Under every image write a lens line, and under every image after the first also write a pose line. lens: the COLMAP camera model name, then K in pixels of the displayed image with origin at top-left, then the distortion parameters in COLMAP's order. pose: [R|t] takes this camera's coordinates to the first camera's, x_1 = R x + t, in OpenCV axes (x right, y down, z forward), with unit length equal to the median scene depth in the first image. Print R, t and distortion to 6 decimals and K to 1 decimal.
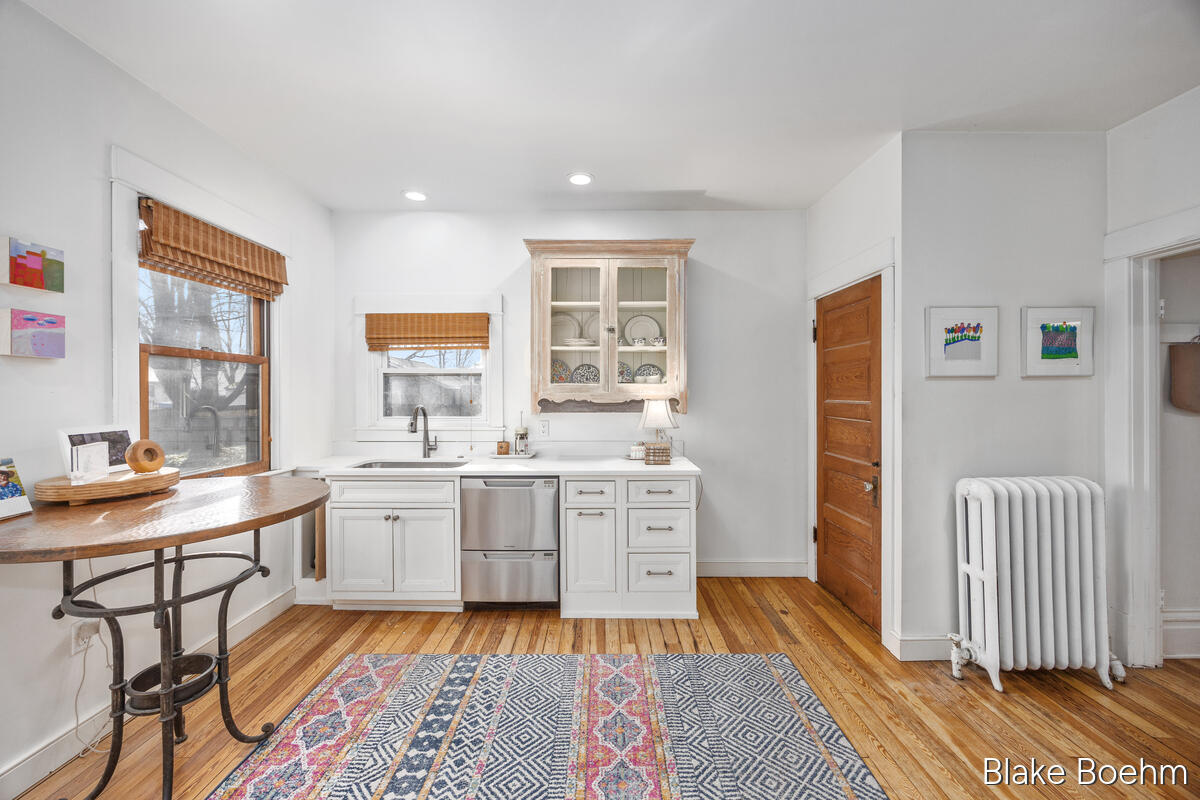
lens RADIAL K [[450.7, 0, 597.6], [0, 450.7, 398.2], [0, 0, 1]] dist [-0.001129, -0.000185]
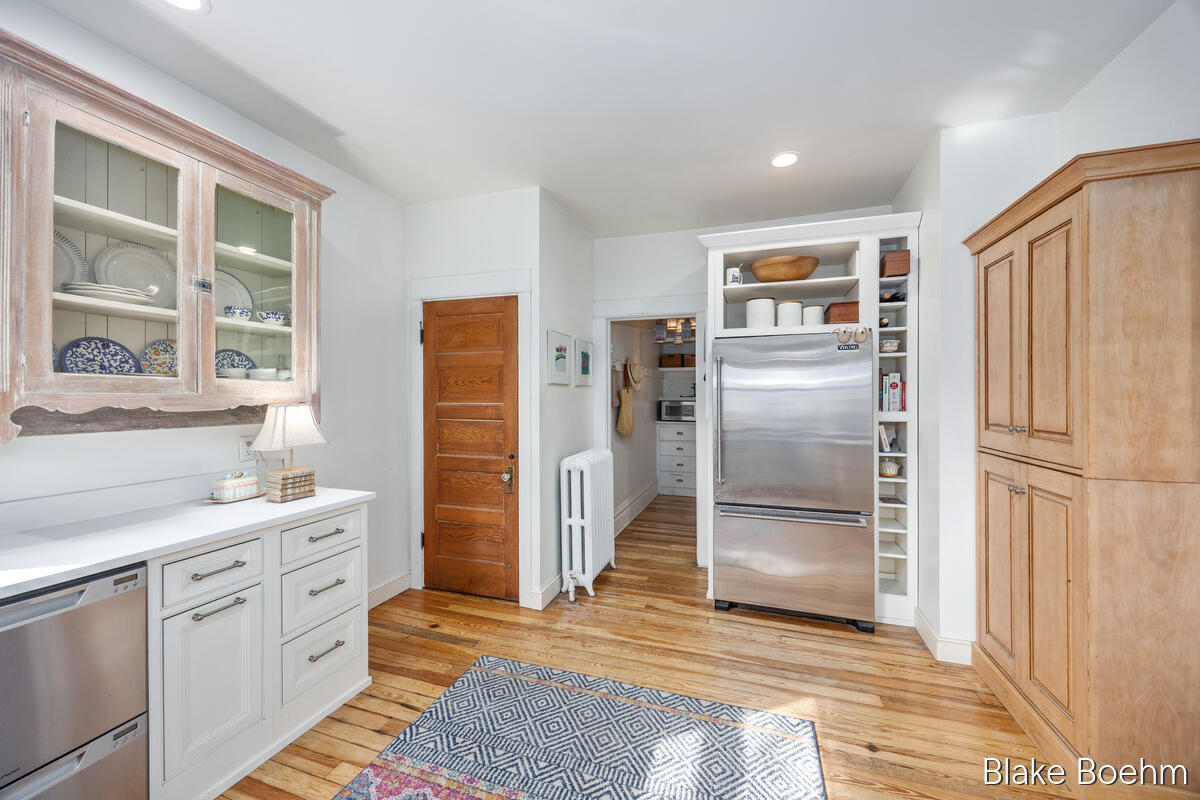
lens RADIAL K [[462.5, 0, 599.4], [0, 462.5, 400.1], [0, 0, 1]] dist [-0.001347, -0.000054]
pose [[0.316878, -0.004006, 0.948458, -0.423131], [0.012282, 0.999925, 0.000120, 0.002148], [-0.948387, 0.011611, 0.316903, 0.375650]]
